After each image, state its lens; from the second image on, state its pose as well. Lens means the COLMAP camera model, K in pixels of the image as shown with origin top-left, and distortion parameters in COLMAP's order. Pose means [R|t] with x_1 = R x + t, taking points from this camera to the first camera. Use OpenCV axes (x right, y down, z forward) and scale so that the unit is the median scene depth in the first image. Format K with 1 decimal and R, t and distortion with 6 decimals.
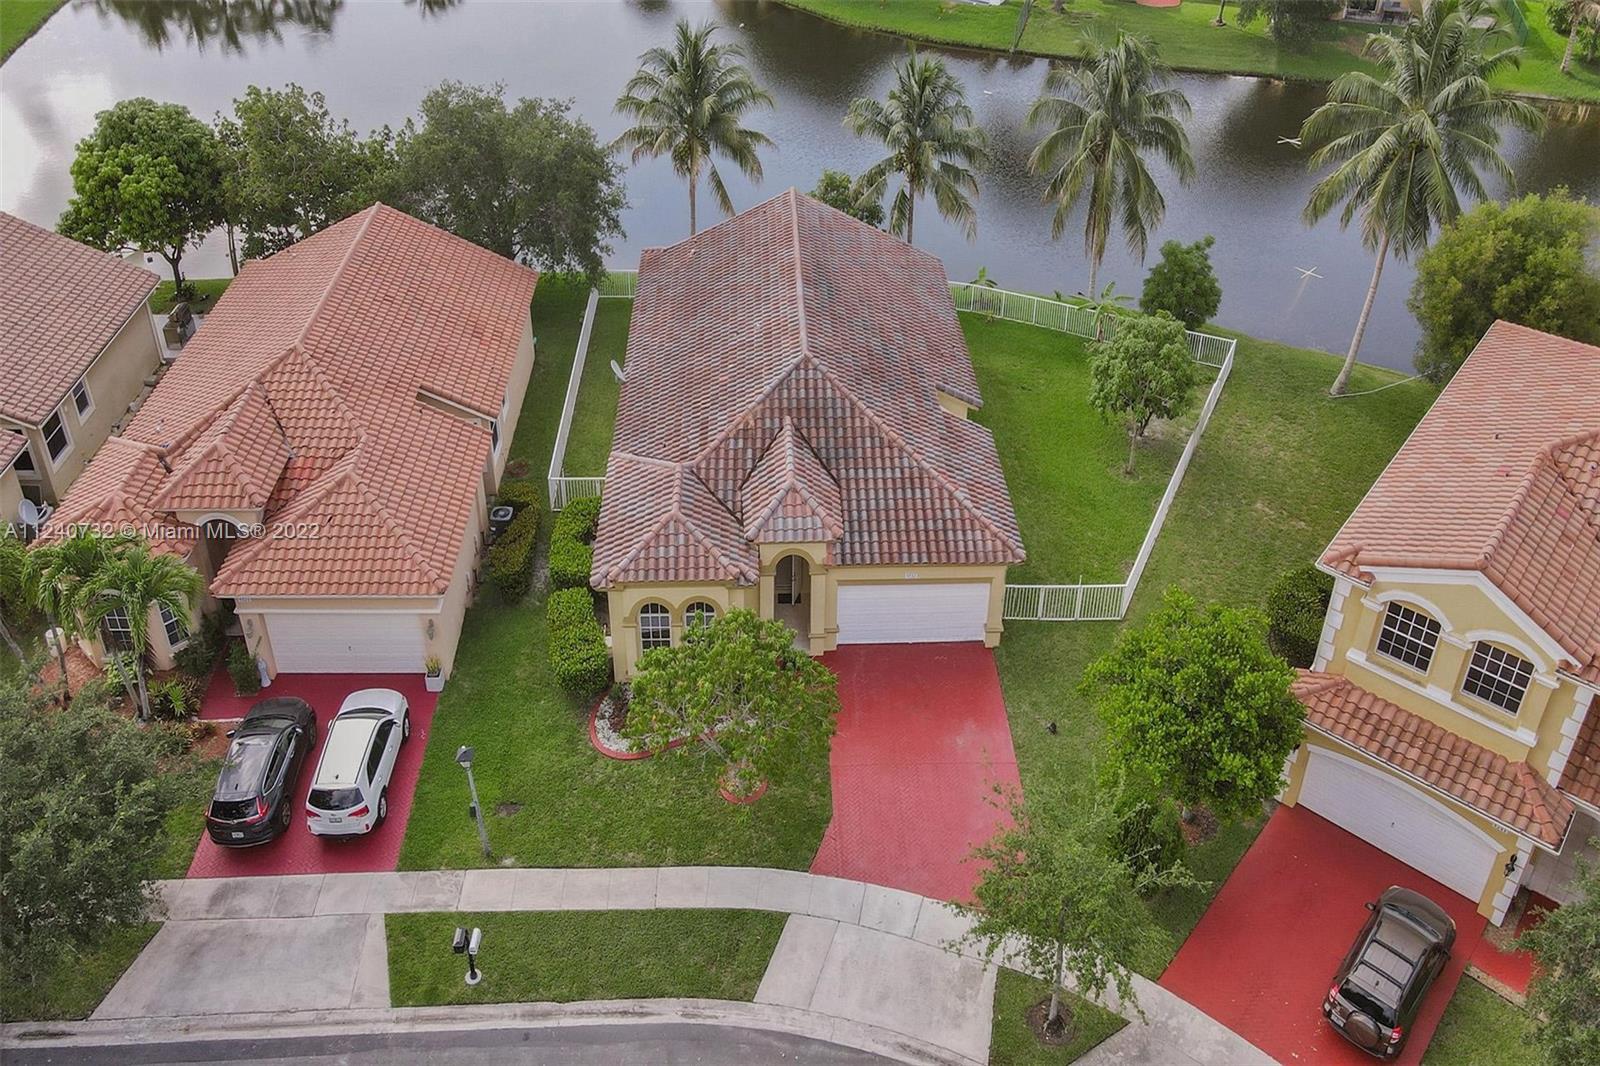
lens RADIAL K [[1136.6, 0, 804.2], [0, 1136.6, 526.9], [0, 0, 1]] dist [0.035832, 0.006396]
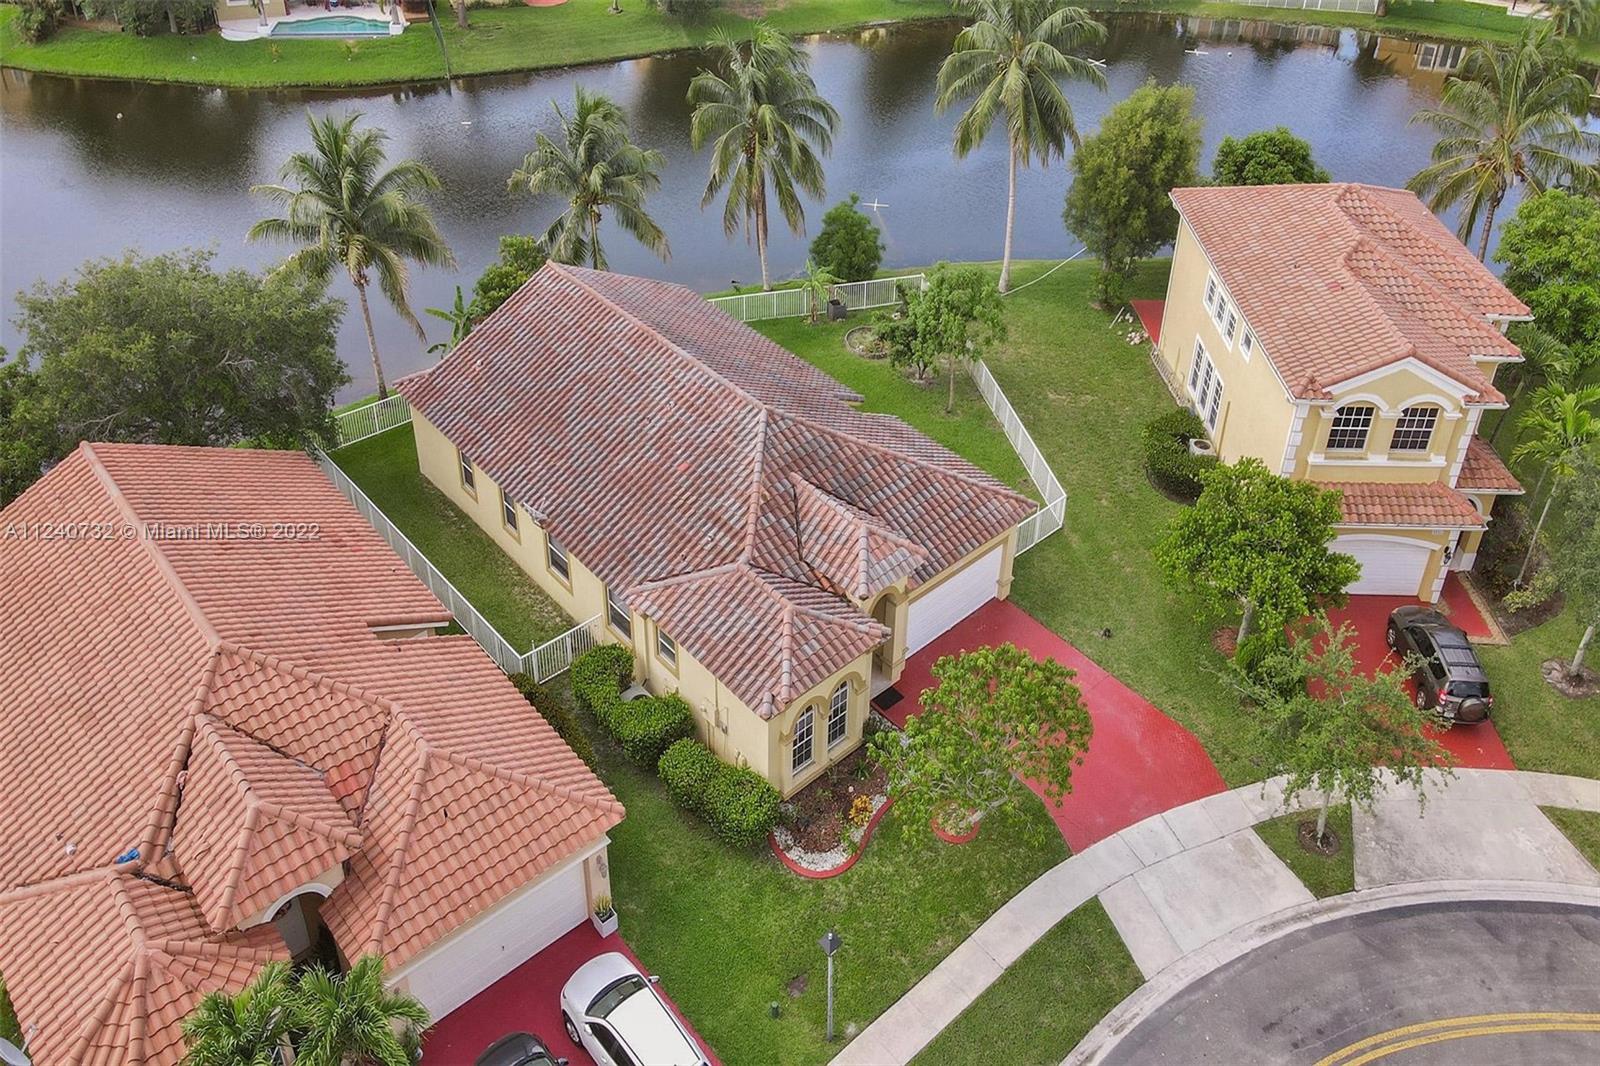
lens RADIAL K [[1136.6, 0, 804.2], [0, 1136.6, 526.9], [0, 0, 1]] dist [0.035832, 0.006396]
pose [[0.763618, -0.410406, 0.498453, -0.529685], [0.406943, 0.905278, 0.121941, -0.177145], [-0.501284, 0.109725, 0.858298, 0.182073]]
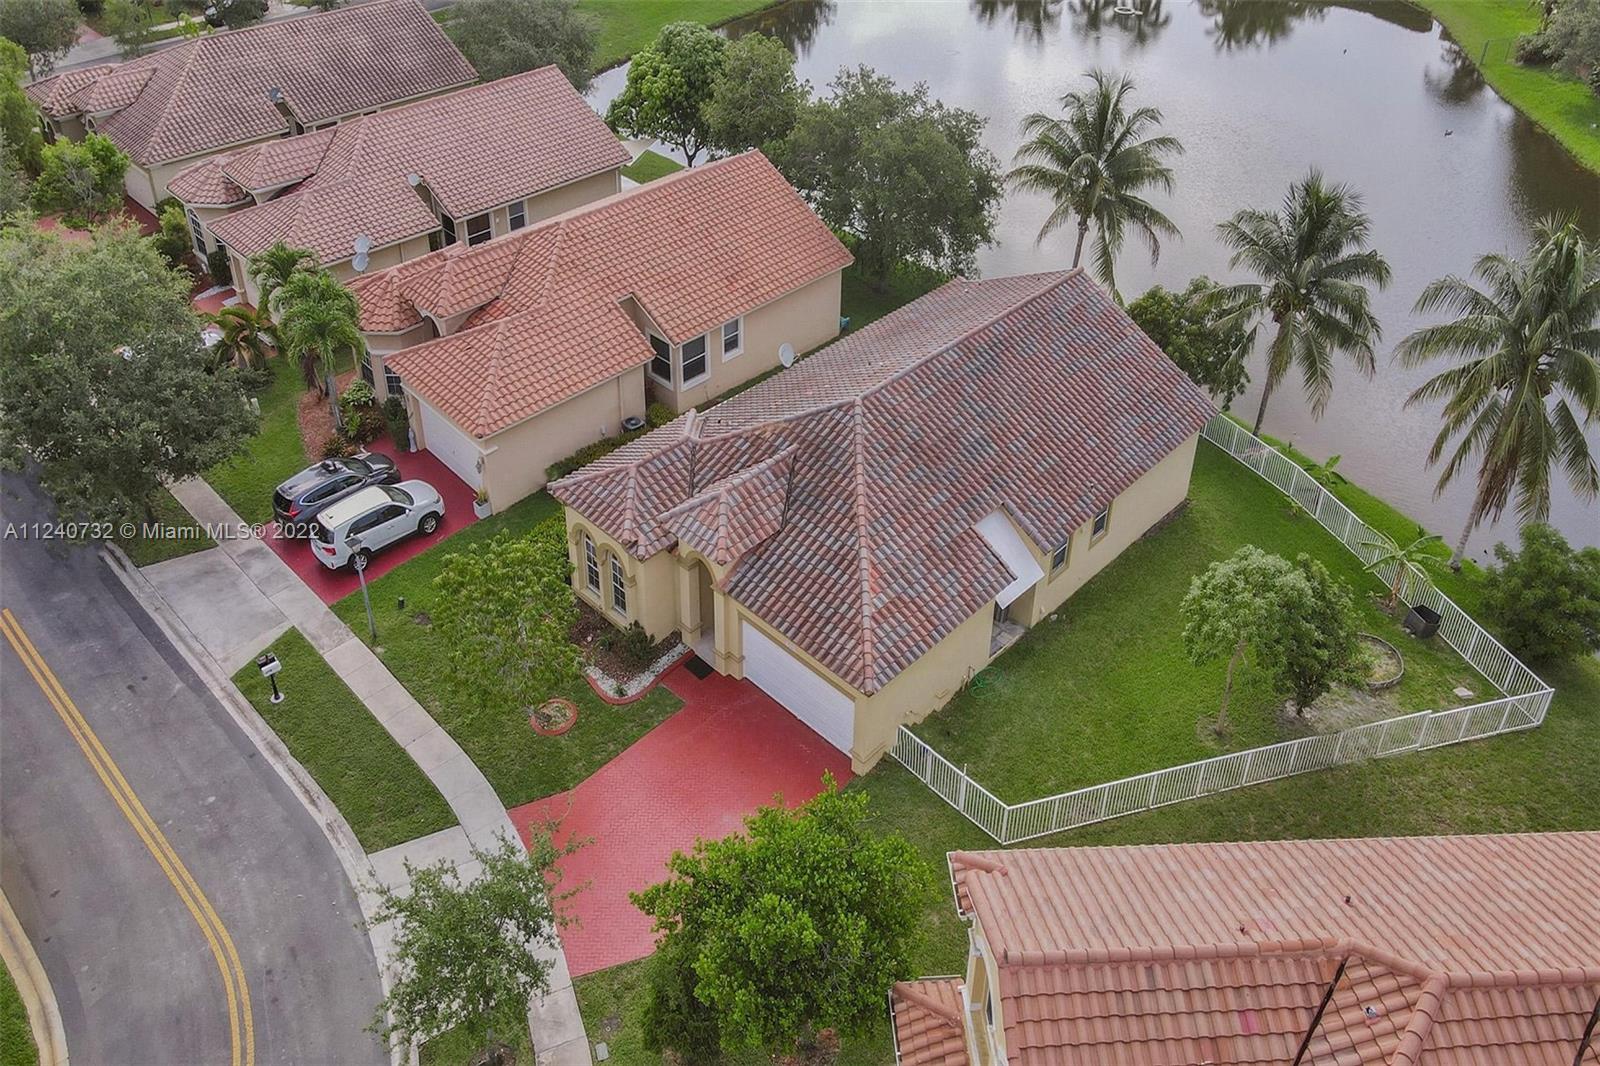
lens RADIAL K [[1136.6, 0, 804.2], [0, 1136.6, 526.9], [0, 0, 1]] dist [0.035832, 0.006396]
pose [[0.678886, 0.472796, -0.561764, 0.600491], [-0.484405, 0.863368, 0.141235, -0.185822], [0.551784, 0.176239, 0.815153, 0.228488]]
